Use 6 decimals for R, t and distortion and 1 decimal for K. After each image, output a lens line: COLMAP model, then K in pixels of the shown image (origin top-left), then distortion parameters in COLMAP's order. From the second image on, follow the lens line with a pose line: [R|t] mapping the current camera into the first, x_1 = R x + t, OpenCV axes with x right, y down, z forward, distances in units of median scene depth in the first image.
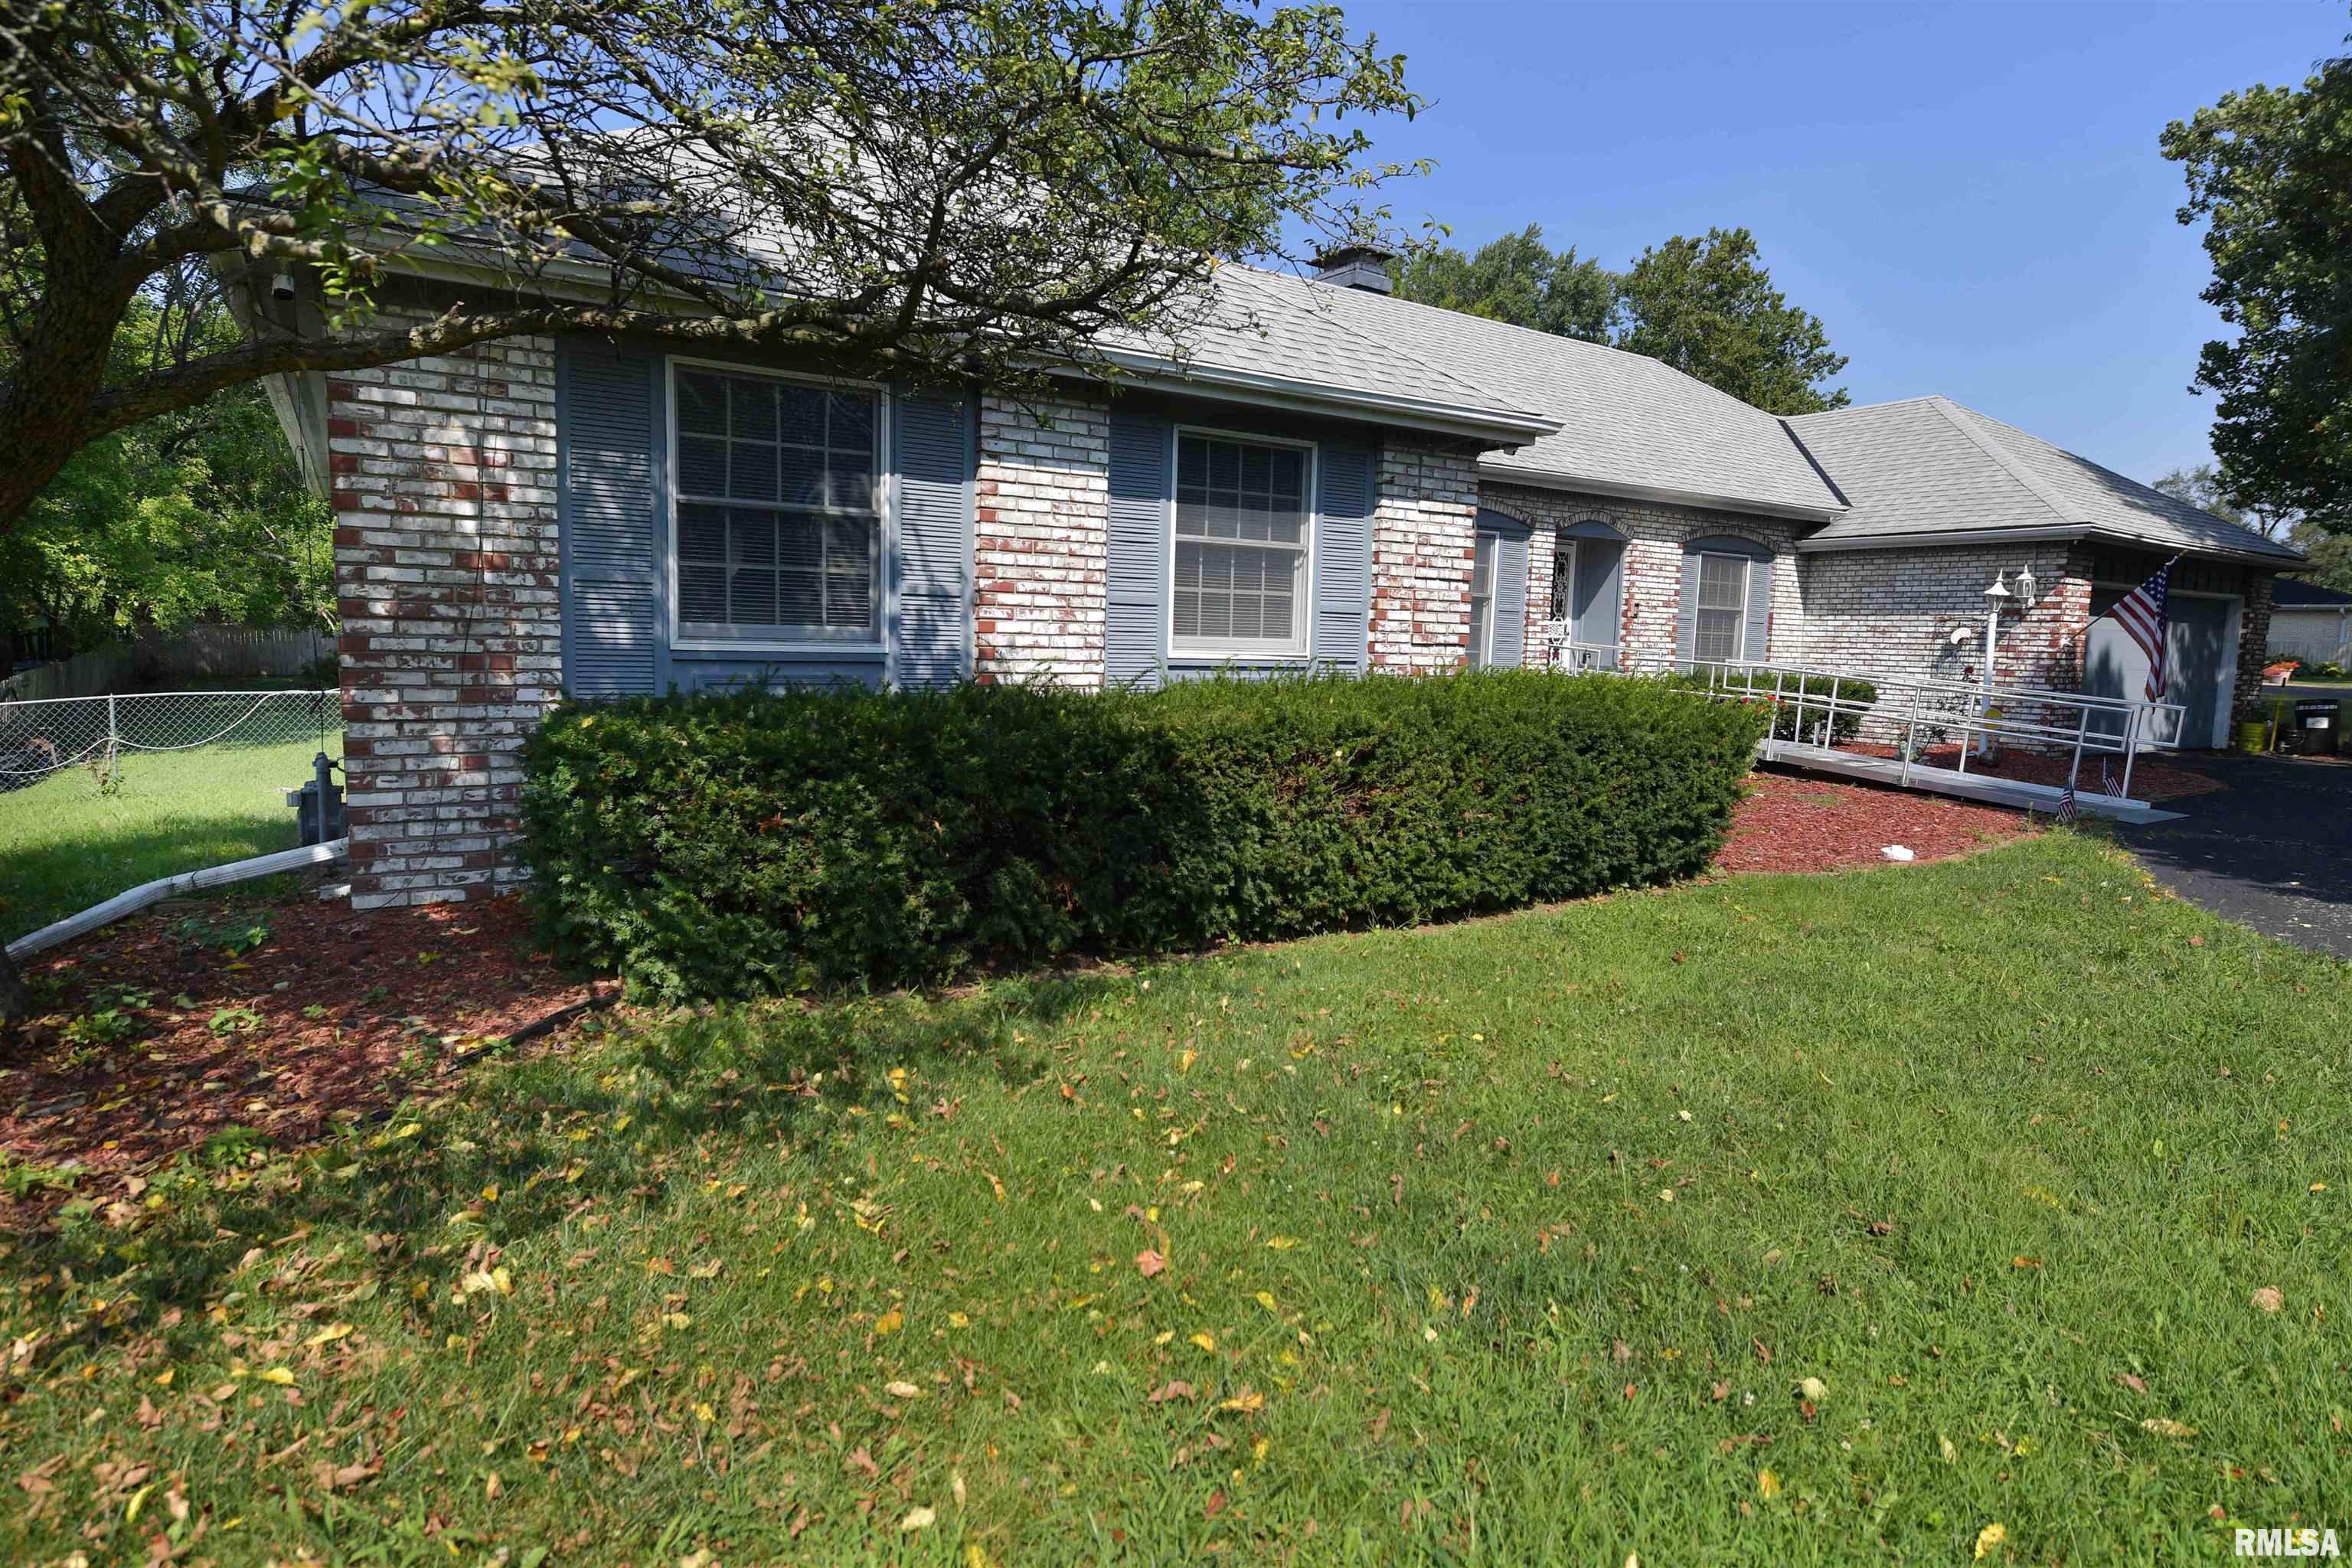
lens RADIAL K [[1296.7, 0, 1169.7], [0, 1296.7, 795.4], [0, 0, 1]] dist [-0.004365, -0.000284]
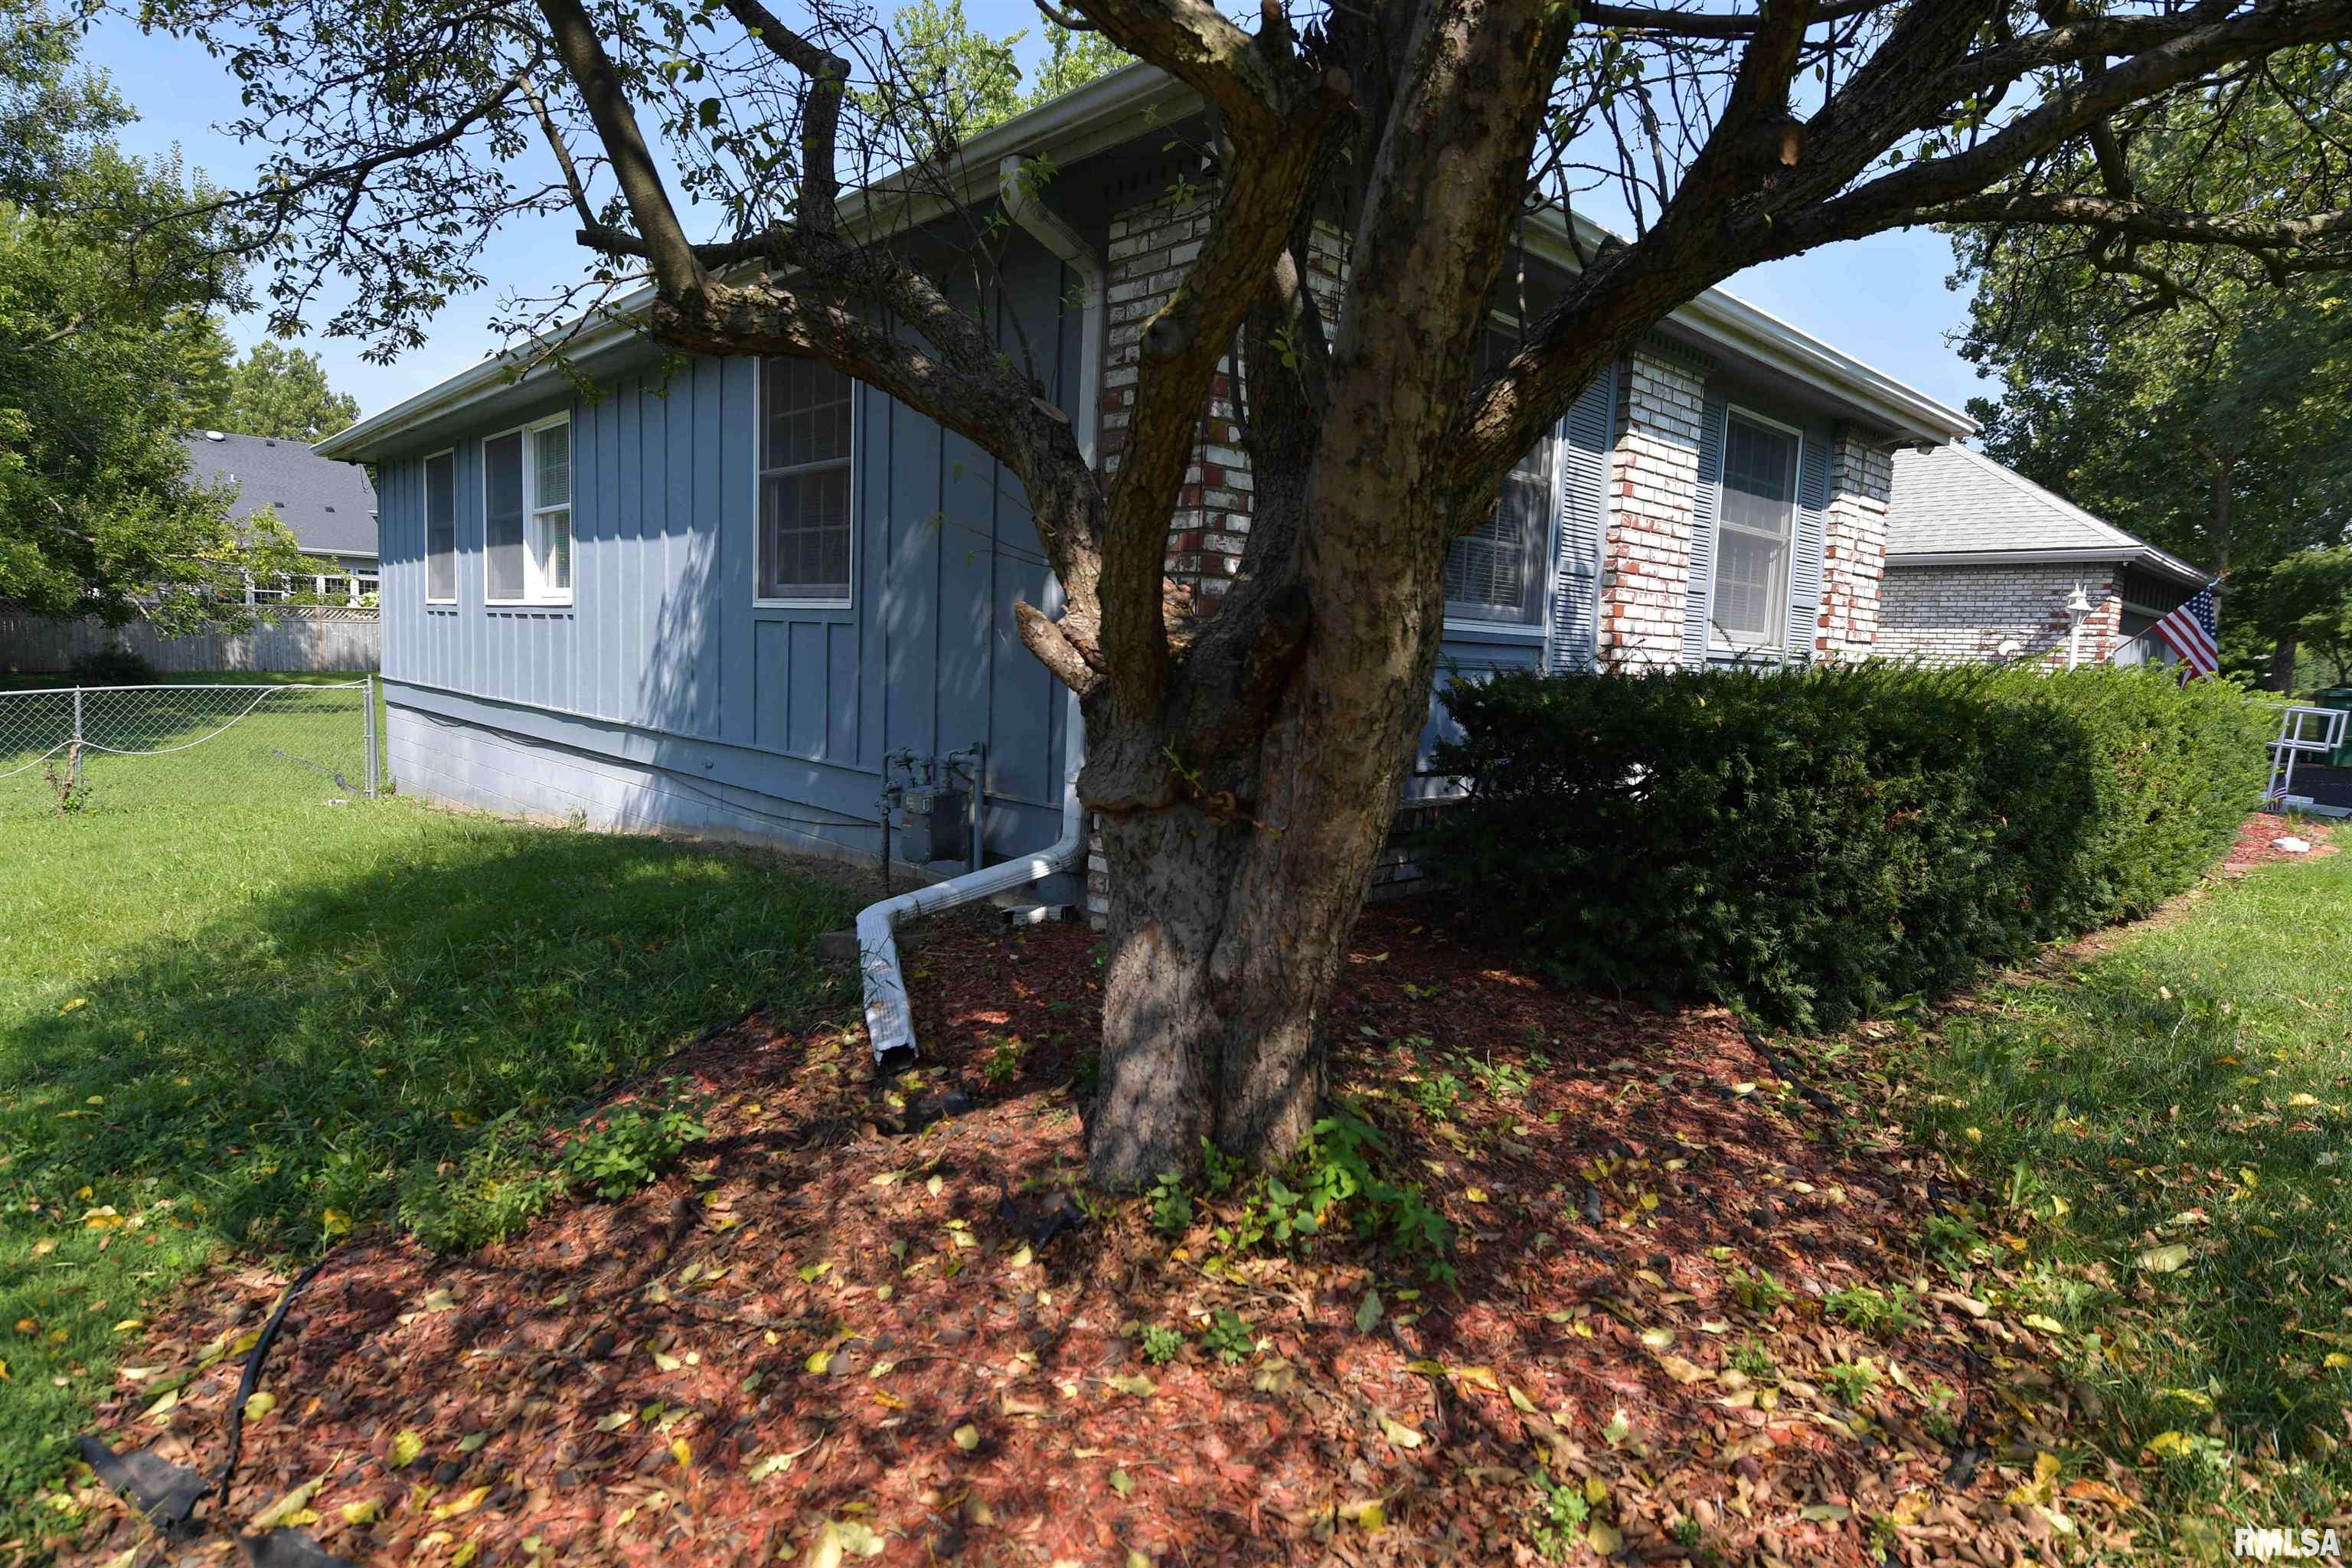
lens RADIAL K [[1296.7, 0, 1184.6], [0, 1296.7, 782.9], [0, 0, 1]] dist [-0.004365, -0.000284]
pose [[0.984773, -0.003550, 0.173811, -0.508099], [0.006591, 0.999835, -0.016921, 0.004594], [-0.173722, 0.017809, 0.984634, 0.128136]]
